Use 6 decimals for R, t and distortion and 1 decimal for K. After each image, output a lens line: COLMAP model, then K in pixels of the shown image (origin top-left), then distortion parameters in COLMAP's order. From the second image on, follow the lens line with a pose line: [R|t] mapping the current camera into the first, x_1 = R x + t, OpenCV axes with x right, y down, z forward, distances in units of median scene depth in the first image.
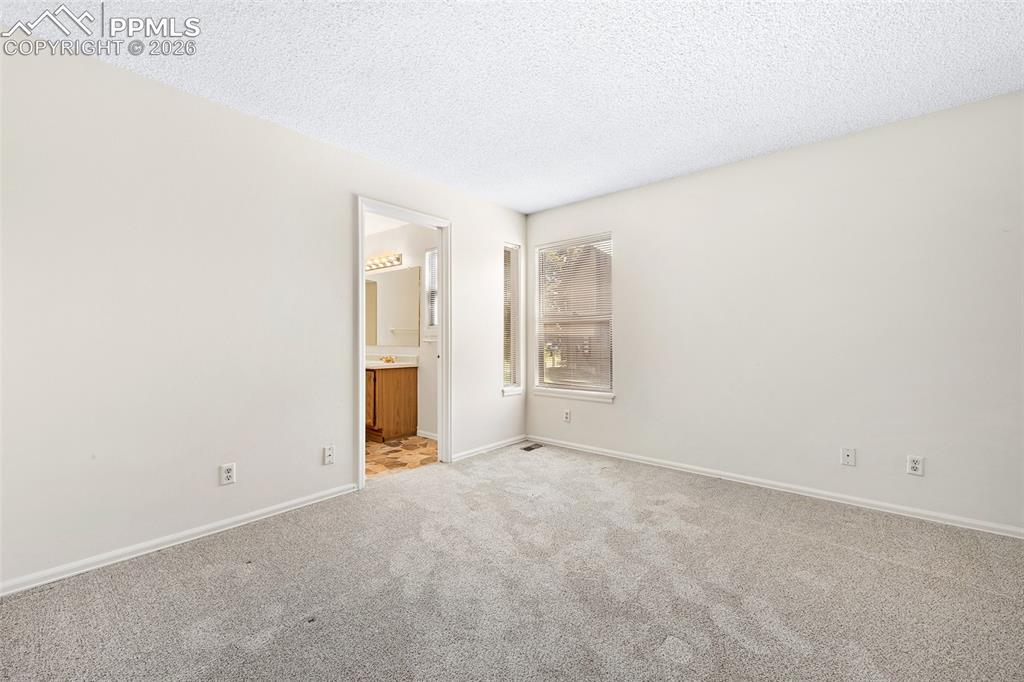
lens RADIAL K [[415.6, 0, 503.9], [0, 415.6, 339.6], [0, 0, 1]] dist [0.000628, 0.000104]
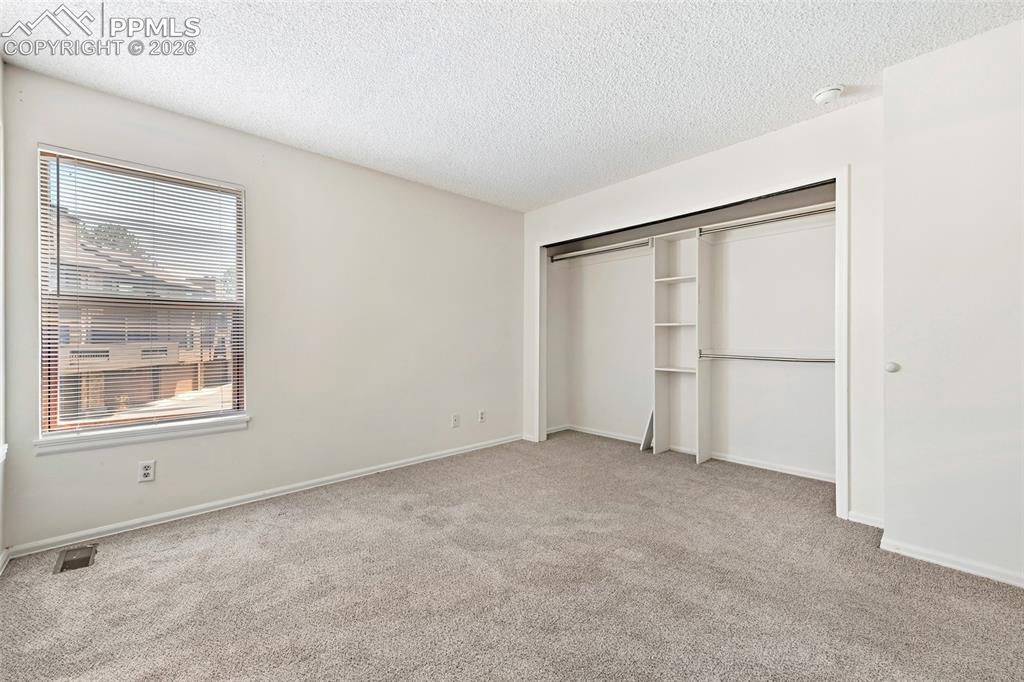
lens RADIAL K [[415.6, 0, 503.9], [0, 415.6, 339.6], [0, 0, 1]] dist [0.000628, 0.000104]
pose [[0.103797, -0.001016, 0.994598, -0.518390], [0.003219, 0.999995, 0.000686, 0.002427], [-0.994593, 0.003131, 0.103800, 0.625924]]
